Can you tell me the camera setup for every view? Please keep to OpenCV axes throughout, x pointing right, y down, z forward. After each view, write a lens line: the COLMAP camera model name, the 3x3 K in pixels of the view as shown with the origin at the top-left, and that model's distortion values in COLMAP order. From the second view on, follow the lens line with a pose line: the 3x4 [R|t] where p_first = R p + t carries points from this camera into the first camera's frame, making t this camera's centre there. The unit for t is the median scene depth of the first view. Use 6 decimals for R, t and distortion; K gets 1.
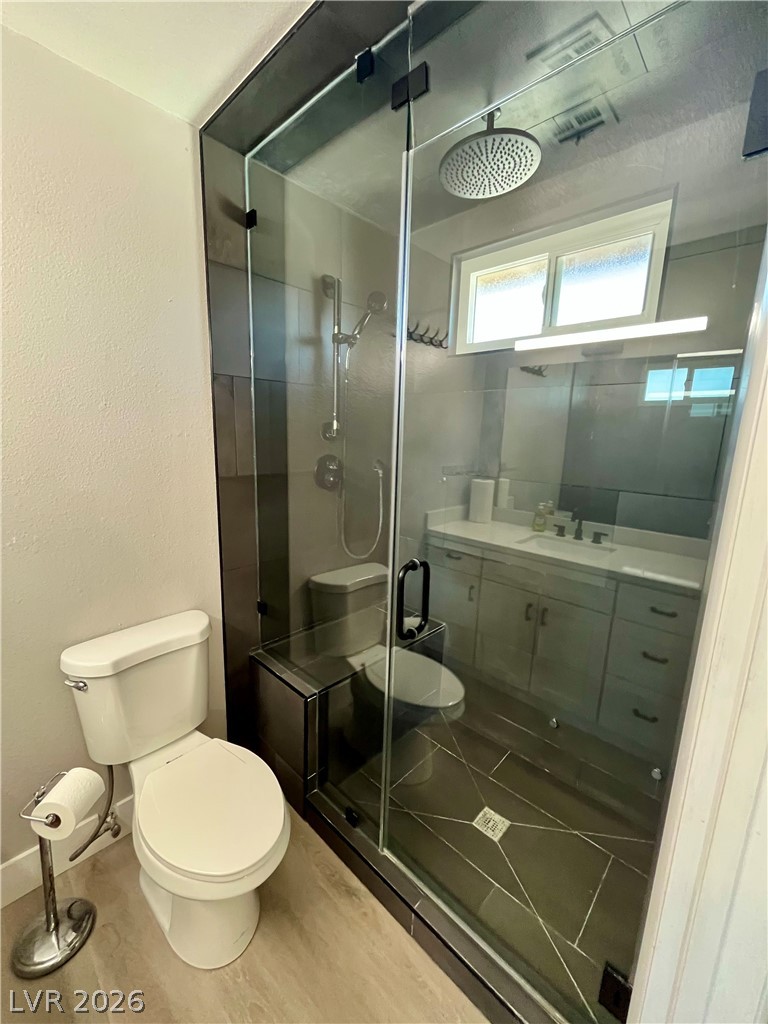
lens RADIAL K [[416.1, 0, 384.0], [0, 416.1, 512.0], [0, 0, 1]] dist [0.000913, 0.000130]
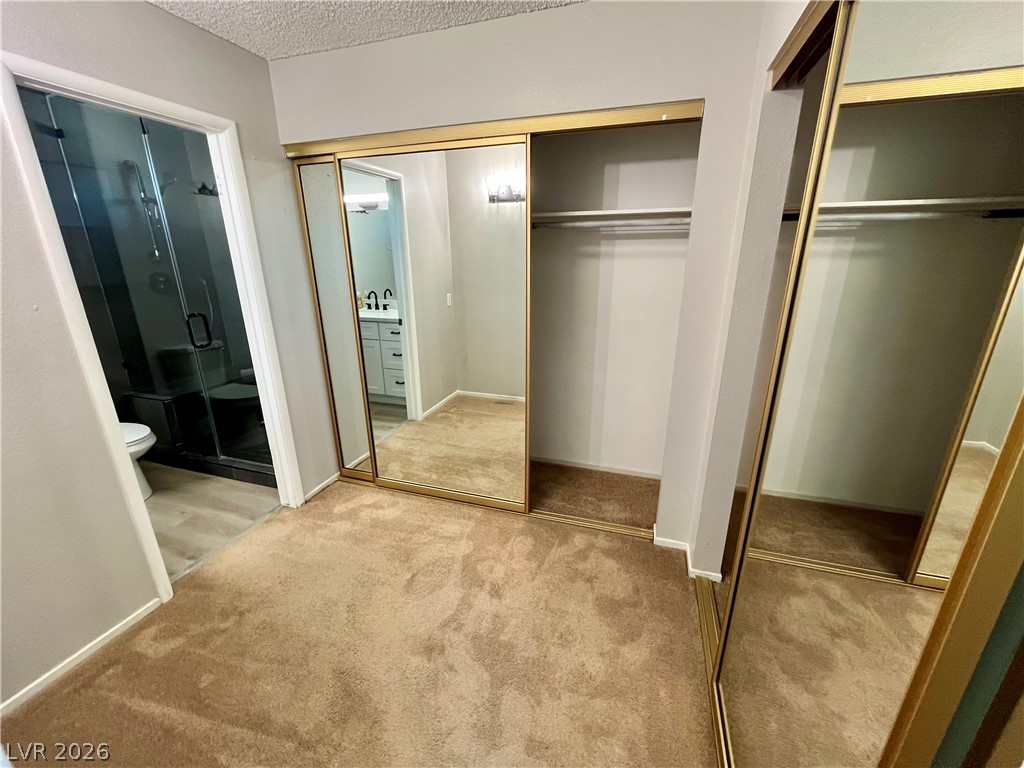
lens RADIAL K [[421.2, 0, 512.0], [0, 421.2, 384.0], [0, 0, 1]] dist [-0.002155, -0.000309]
pose [[0.902595, -0.162783, 0.398528, 0.412046], [0.114641, 0.983211, 0.141960, 0.229271], [-0.414946, -0.082444, 0.906103, -1.162169]]
